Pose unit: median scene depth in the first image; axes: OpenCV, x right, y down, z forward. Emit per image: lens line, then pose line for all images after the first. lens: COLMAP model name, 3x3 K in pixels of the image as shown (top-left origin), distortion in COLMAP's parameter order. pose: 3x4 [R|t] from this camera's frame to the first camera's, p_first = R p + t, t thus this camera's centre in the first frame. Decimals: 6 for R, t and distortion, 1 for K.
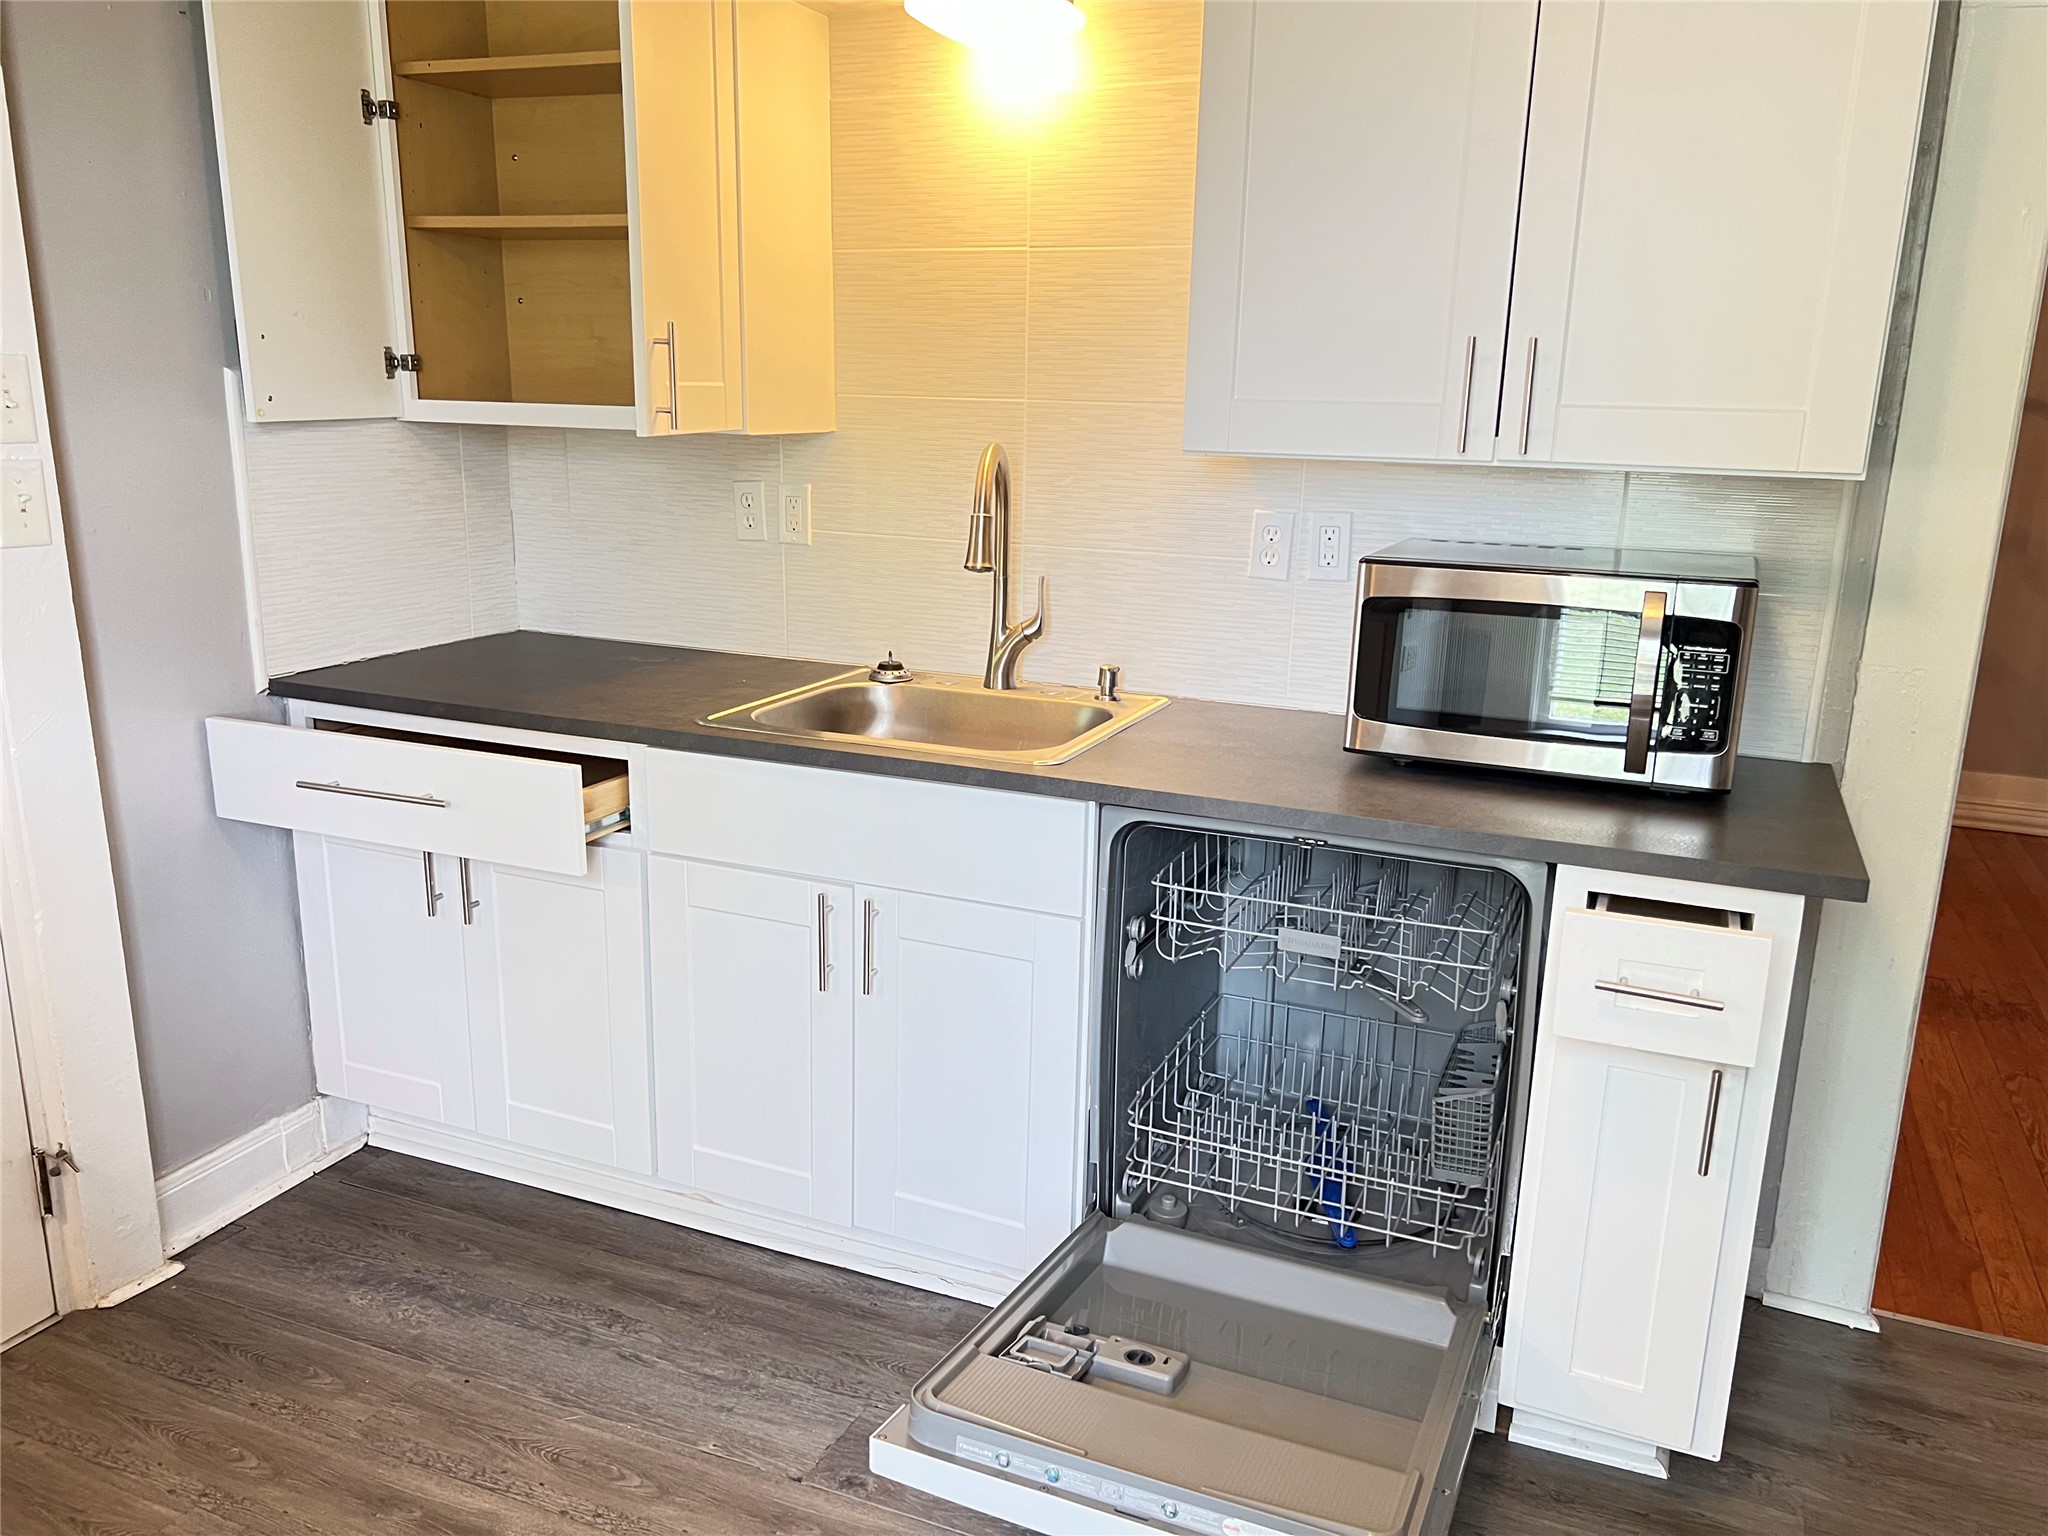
lens RADIAL K [[1565.0, 0, 1024.0], [0, 1565.0, 768.0], [0, 0, 1]] dist [0.091900, -0.097567]
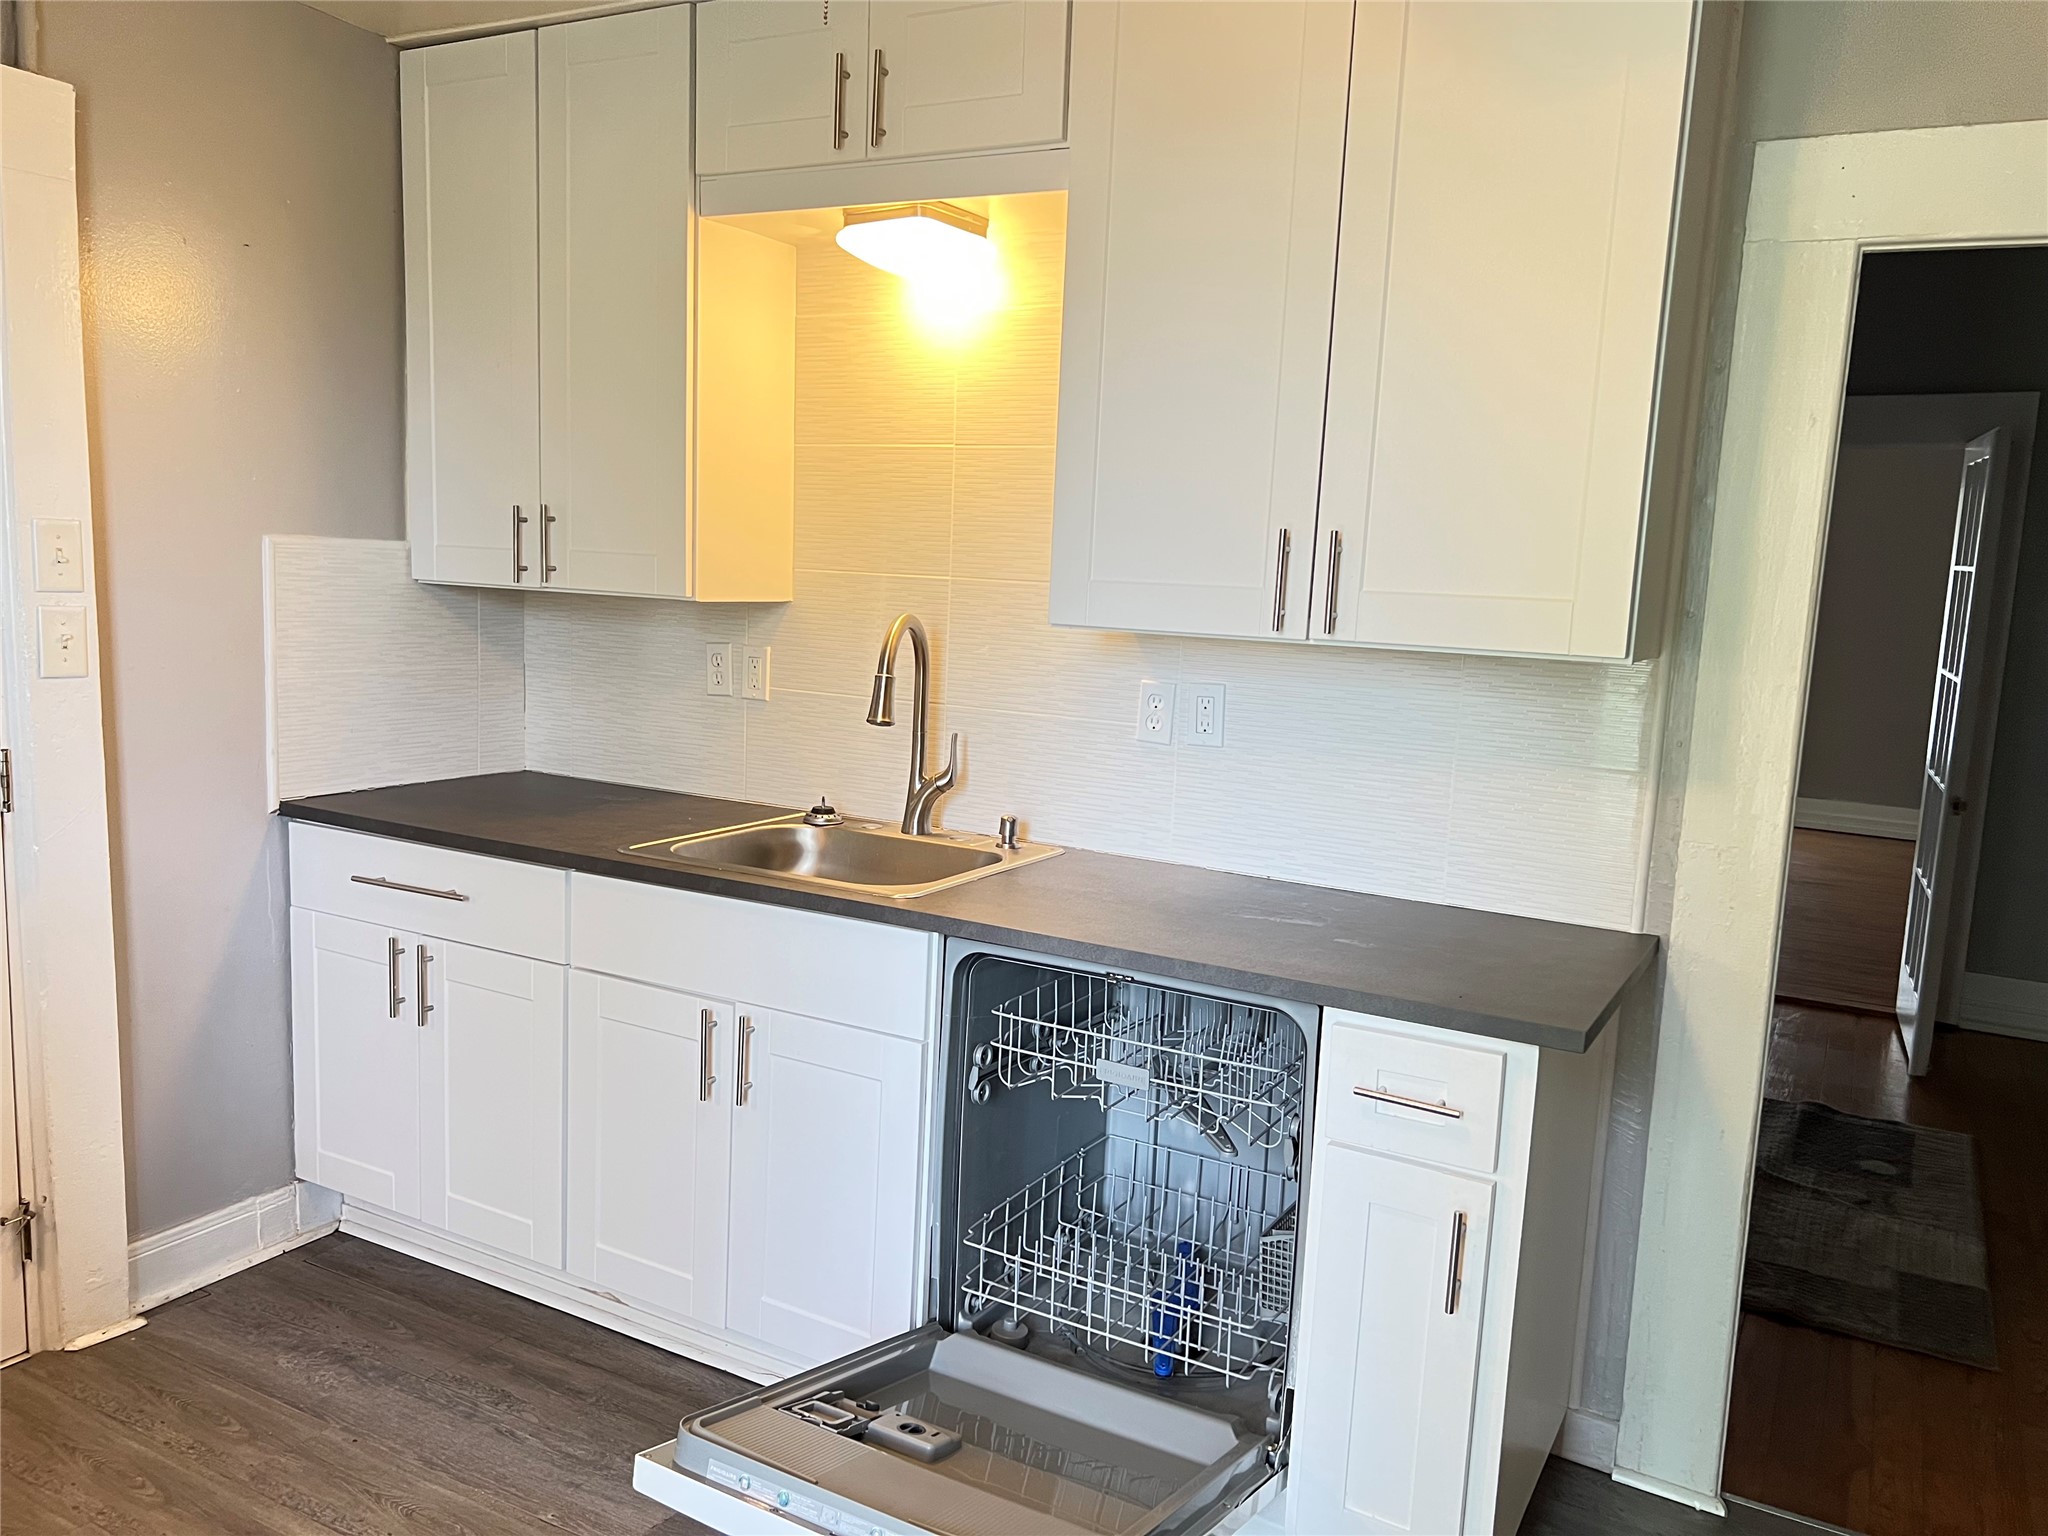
lens RADIAL K [[1557.8, 0, 997.6], [0, 1557.8, 781.8], [0, 0, 1]] dist [0.099855, -0.104495]
pose [[0.992759, 0.037535, -0.114105, 0.179701], [-0.049146, 0.993701, -0.100710, 0.020901], [0.109606, 0.105588, 0.988351, -0.075239]]
